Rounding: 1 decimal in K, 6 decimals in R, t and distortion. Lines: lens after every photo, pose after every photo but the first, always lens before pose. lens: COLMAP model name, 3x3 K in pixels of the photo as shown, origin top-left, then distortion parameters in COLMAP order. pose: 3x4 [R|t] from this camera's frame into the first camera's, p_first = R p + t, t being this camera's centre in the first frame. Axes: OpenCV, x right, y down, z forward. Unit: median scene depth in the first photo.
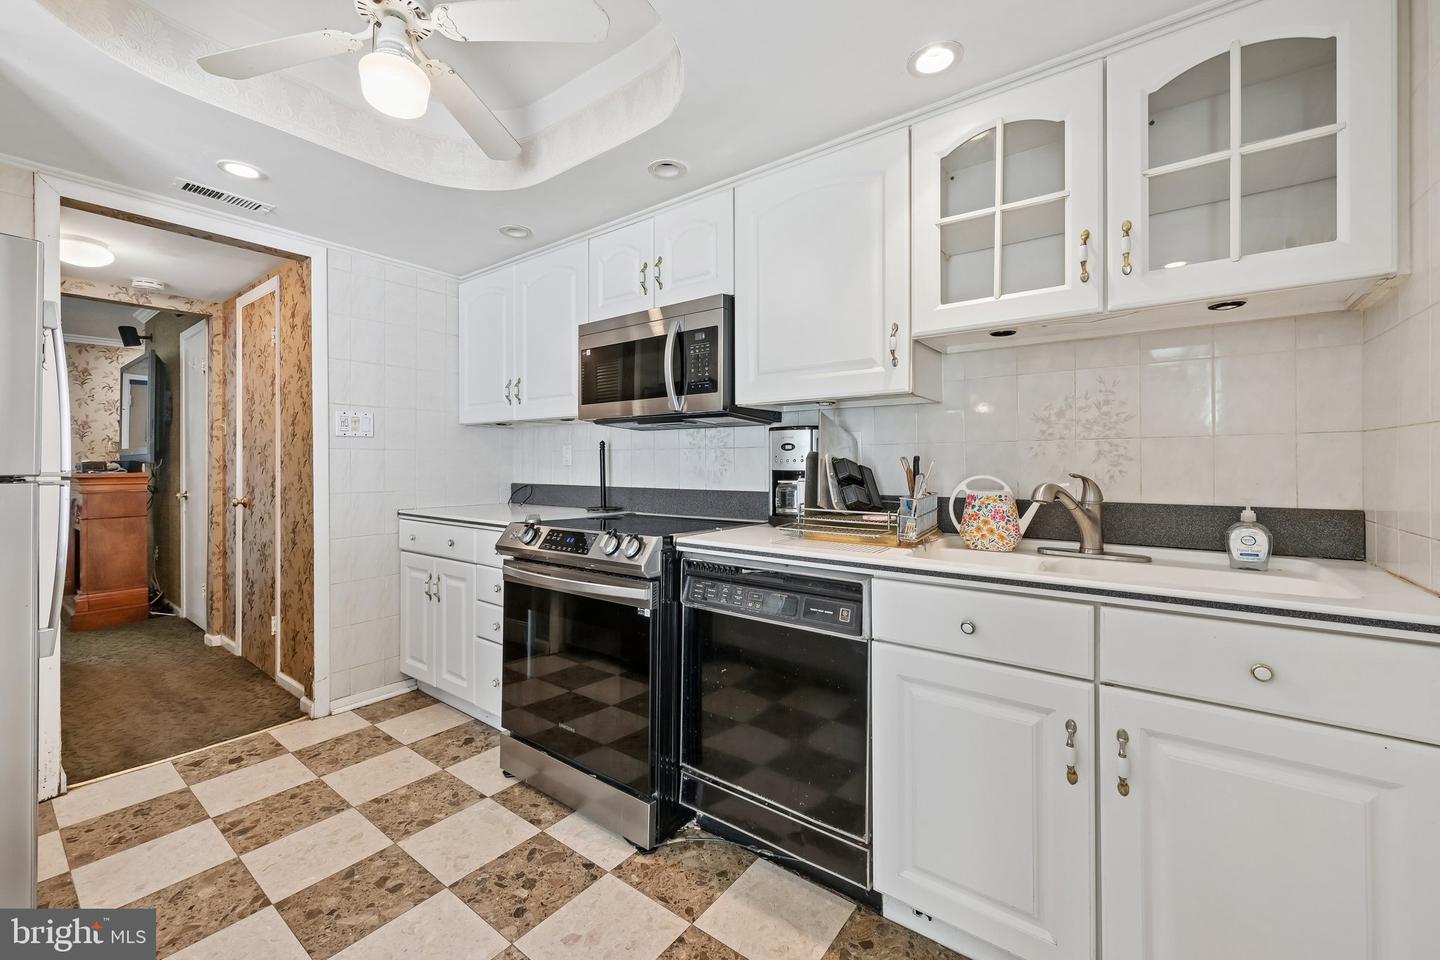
lens RADIAL K [[577.9, 0, 725.1], [0, 577.9, 463.8], [0, 0, 1]] dist [-0.001502, 0.000581]
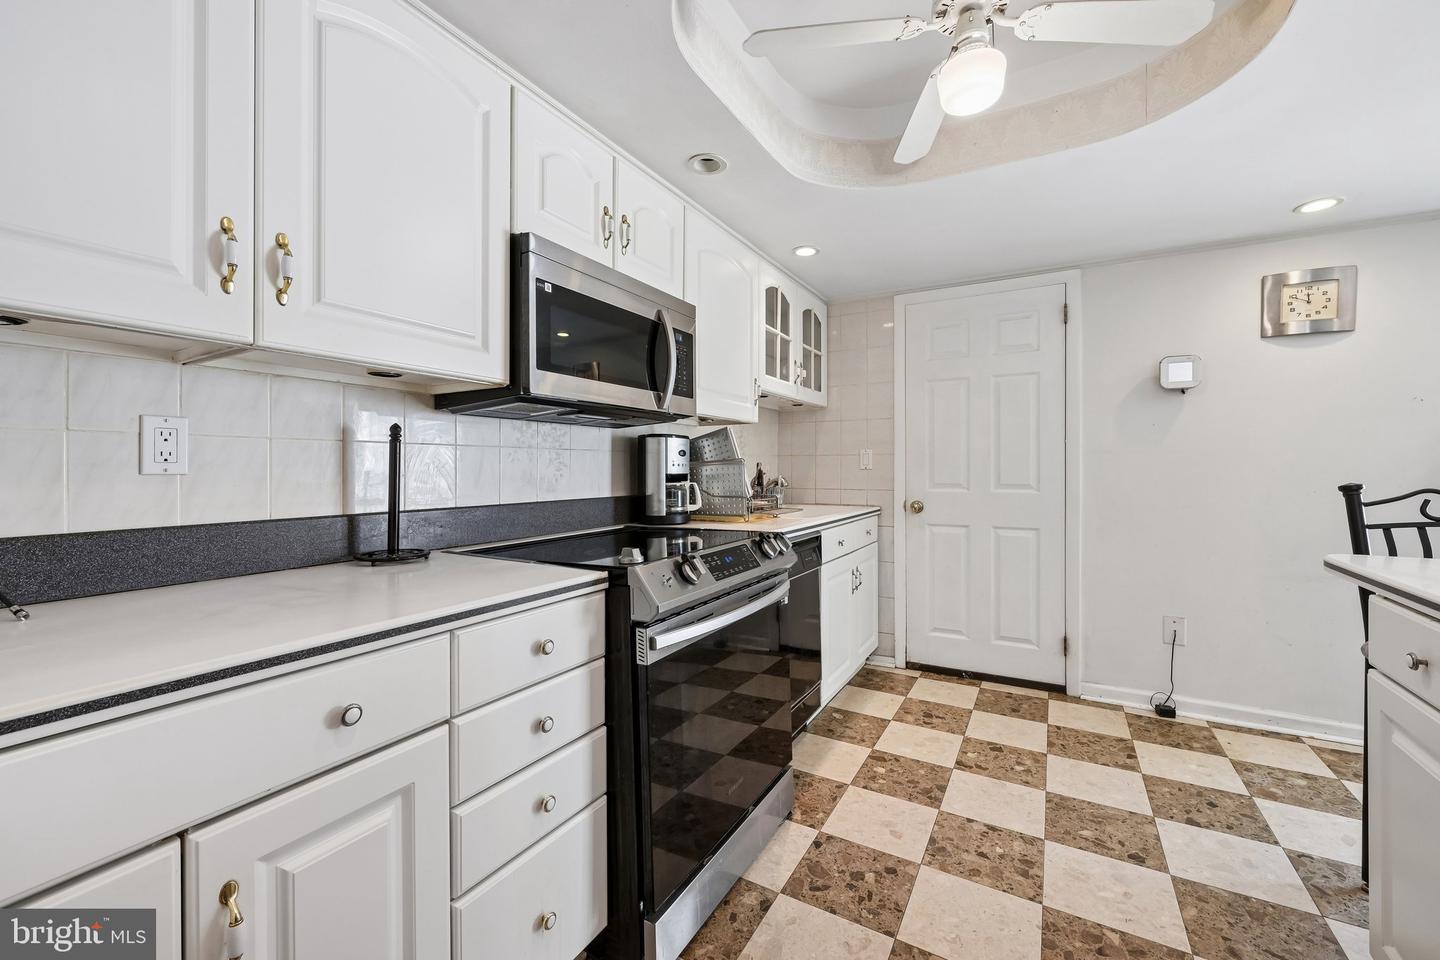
lens RADIAL K [[577.9, 0, 715.6], [0, 577.9, 466.4], [0, 0, 1]] dist [-0.001502, 0.000581]
pose [[-0.112691, 0.002657, 0.993627, -1.230157], [0.005001, 0.999985, -0.002107, 0.001471], [-0.993618, 0.004732, -0.112702, 1.259107]]
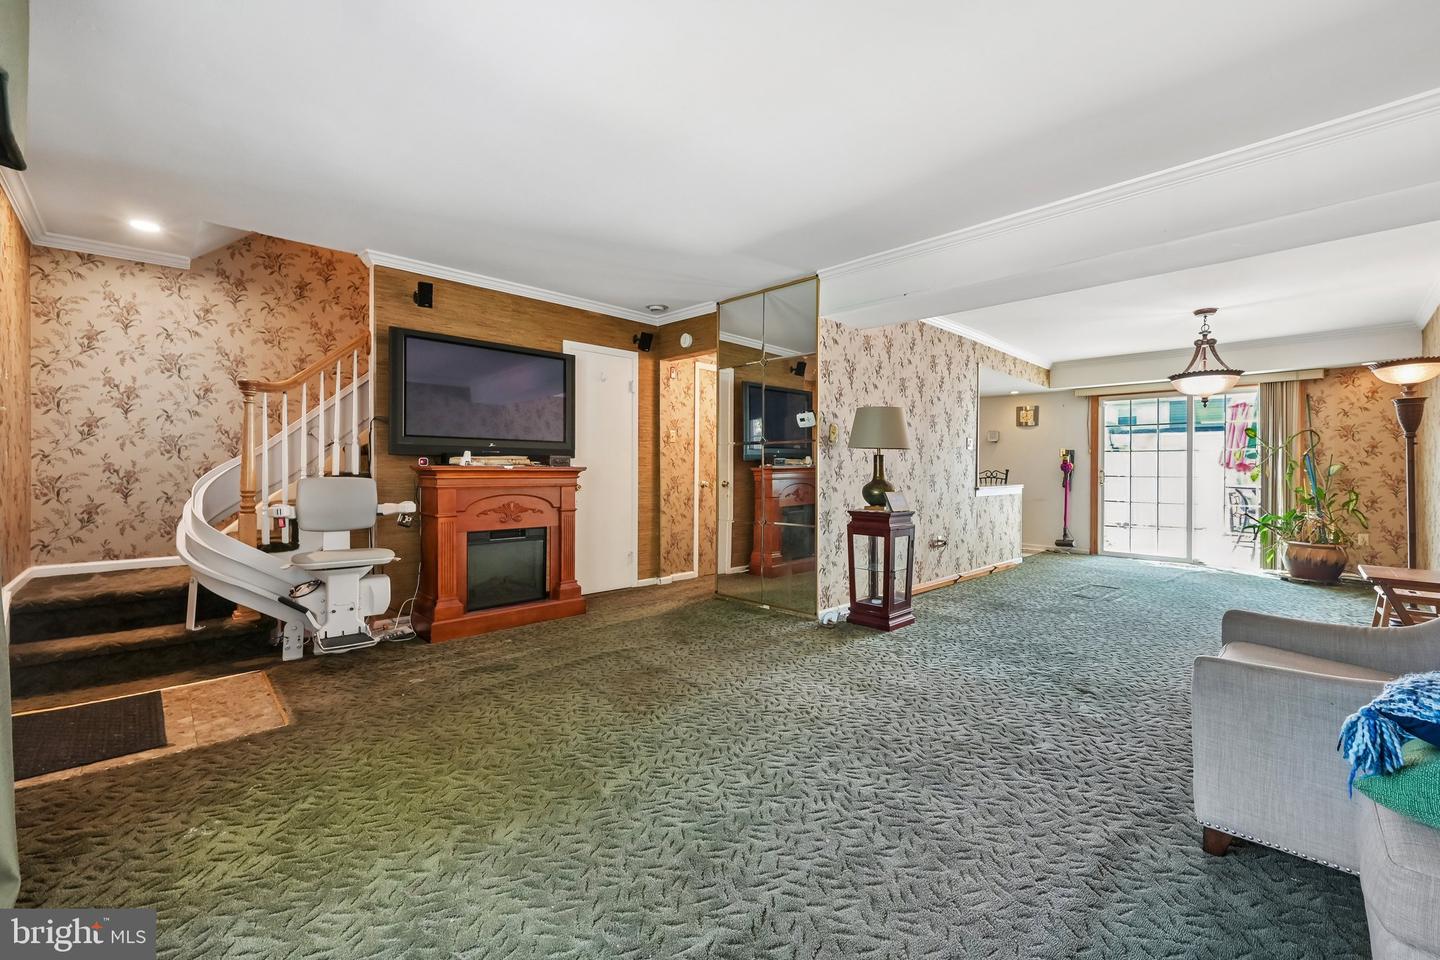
lens RADIAL K [[577.9, 0, 724.6], [0, 577.9, 470.0], [0, 0, 1]] dist [-0.001502, 0.000581]
pose [[0.159494, 0.003085, 0.987194, -5.066631], [-0.004771, 0.999986, -0.002354, 0.057143], [-0.987187, -0.004334, 0.159506, 1.327243]]
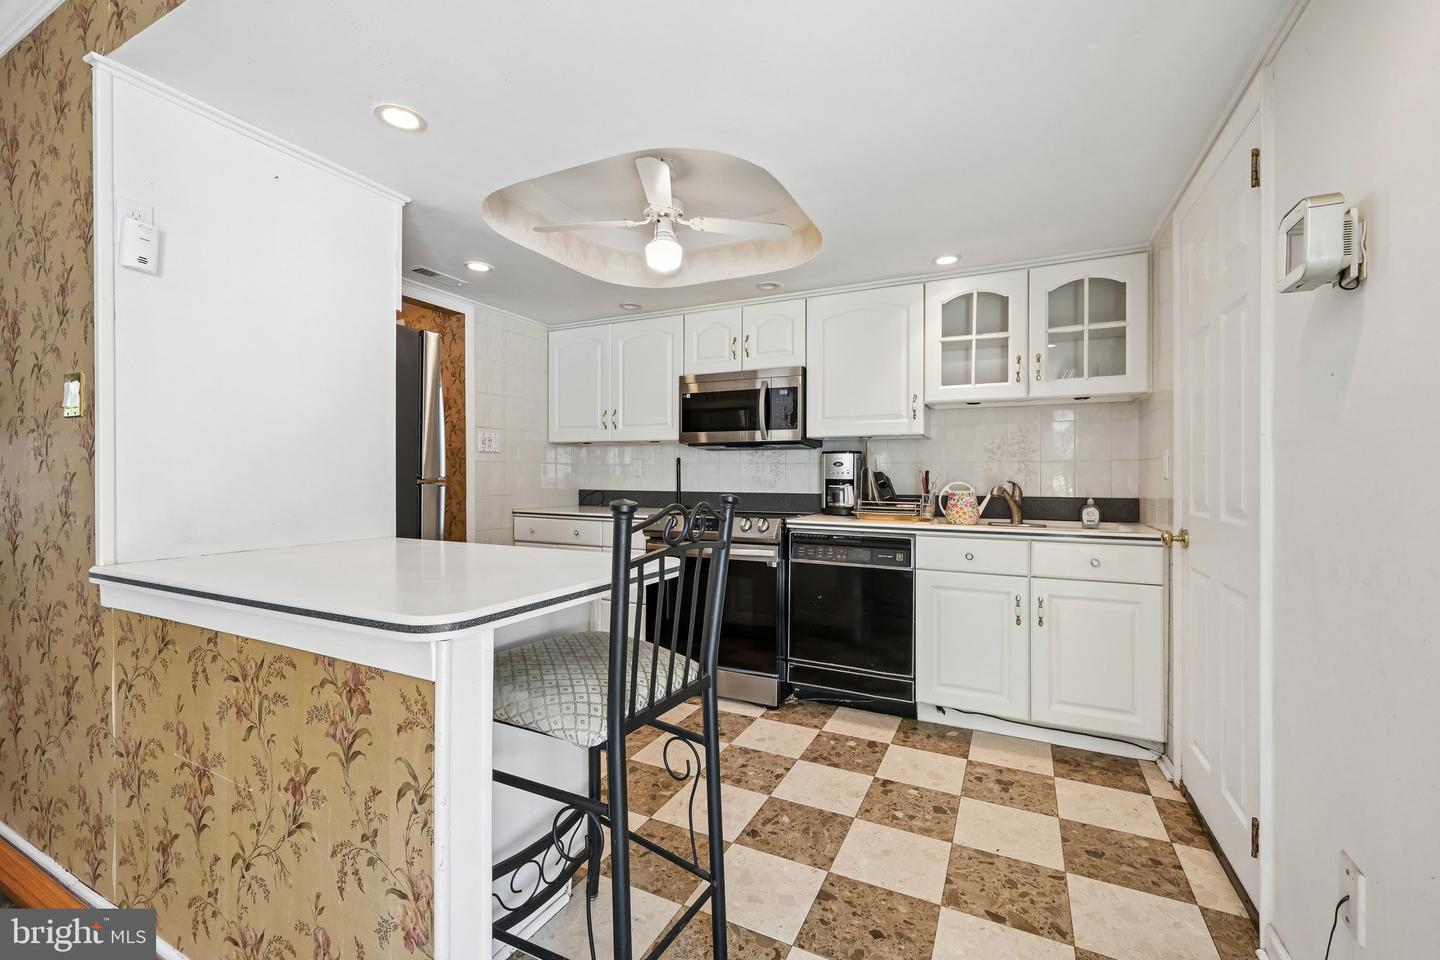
lens RADIAL K [[599.5, 0, 727.3], [0, 599.5, 476.7], [0, 0, 1]] dist [0.002068, 0.000144]
pose [[0.982061, 0.005212, 0.188493, -0.590217], [-0.005452, 0.999985, 0.000754, 0.006224], [-0.188486, -0.001768, 0.982074, -0.656076]]
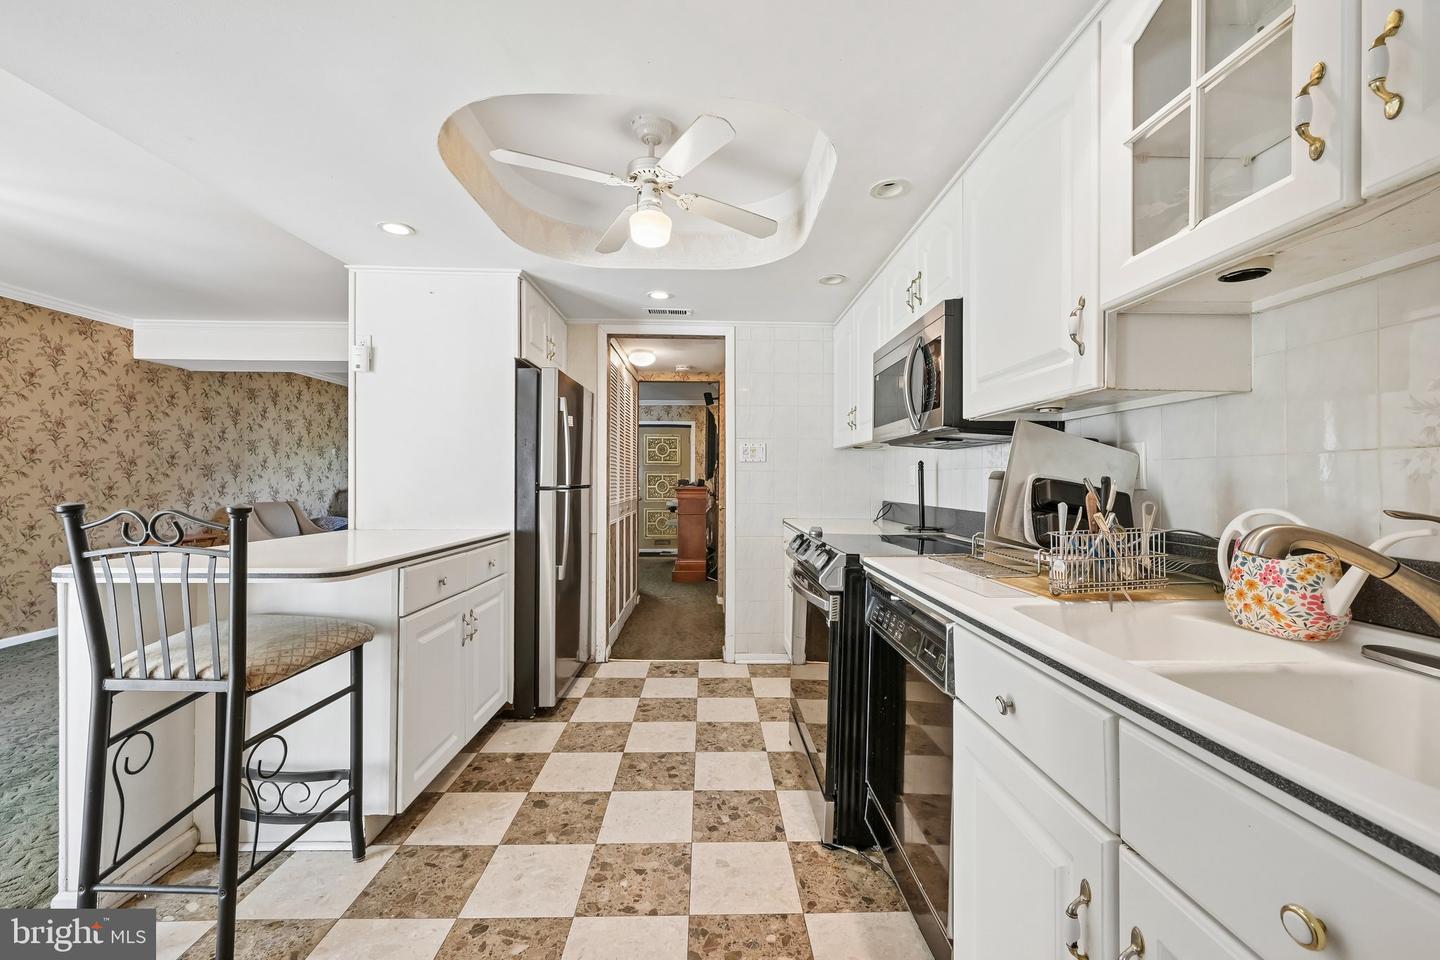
lens RADIAL K [[577.9, 0, 717.1], [0, 577.9, 479.9], [0, 0, 1]] dist [-0.001502, 0.000581]
pose [[0.614670, 0.004193, -0.788774, 0.579917], [-0.007339, 0.999973, -0.000404, -0.005206], [0.788751, 0.006037, 0.614684, 0.177053]]
